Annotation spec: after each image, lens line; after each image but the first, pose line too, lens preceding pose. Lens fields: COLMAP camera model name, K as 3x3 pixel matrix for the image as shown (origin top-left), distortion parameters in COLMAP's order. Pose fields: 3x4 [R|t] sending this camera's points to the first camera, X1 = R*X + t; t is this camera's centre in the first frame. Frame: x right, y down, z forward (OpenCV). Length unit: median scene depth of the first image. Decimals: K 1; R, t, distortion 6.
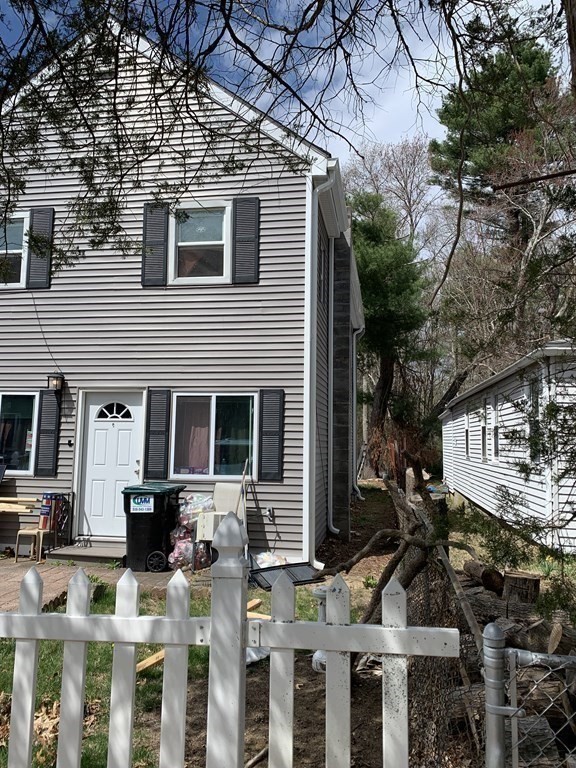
lens RADIAL K [[597.0, 0, 284.9], [0, 597.0, 373.7], [0, 0, 1]] dist [0.052259, -0.045345]
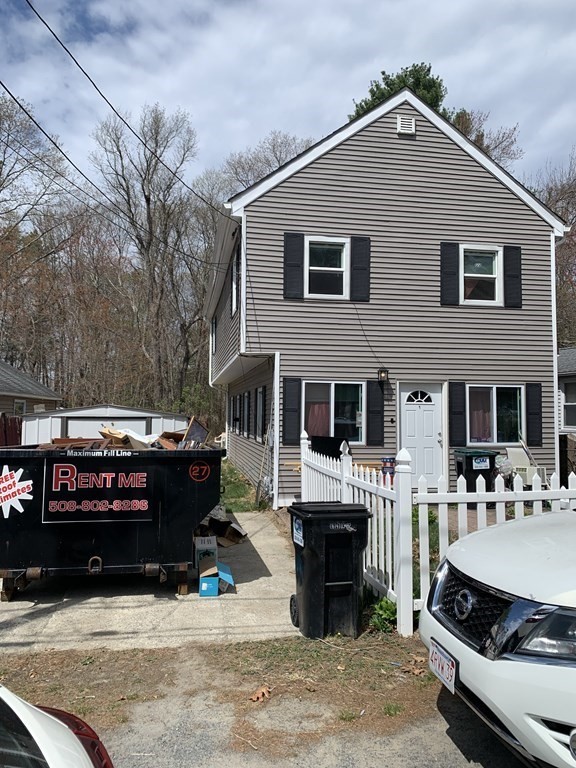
lens RADIAL K [[597.0, 0, 292.4], [0, 597.0, 377.4], [0, 0, 1]] dist [0.052259, -0.045345]
pose [[0.940801, 0.017412, 0.338512, -1.013852], [-0.032520, 0.998710, 0.039008, -0.024366], [-0.337396, -0.047707, 0.940153, -0.163798]]
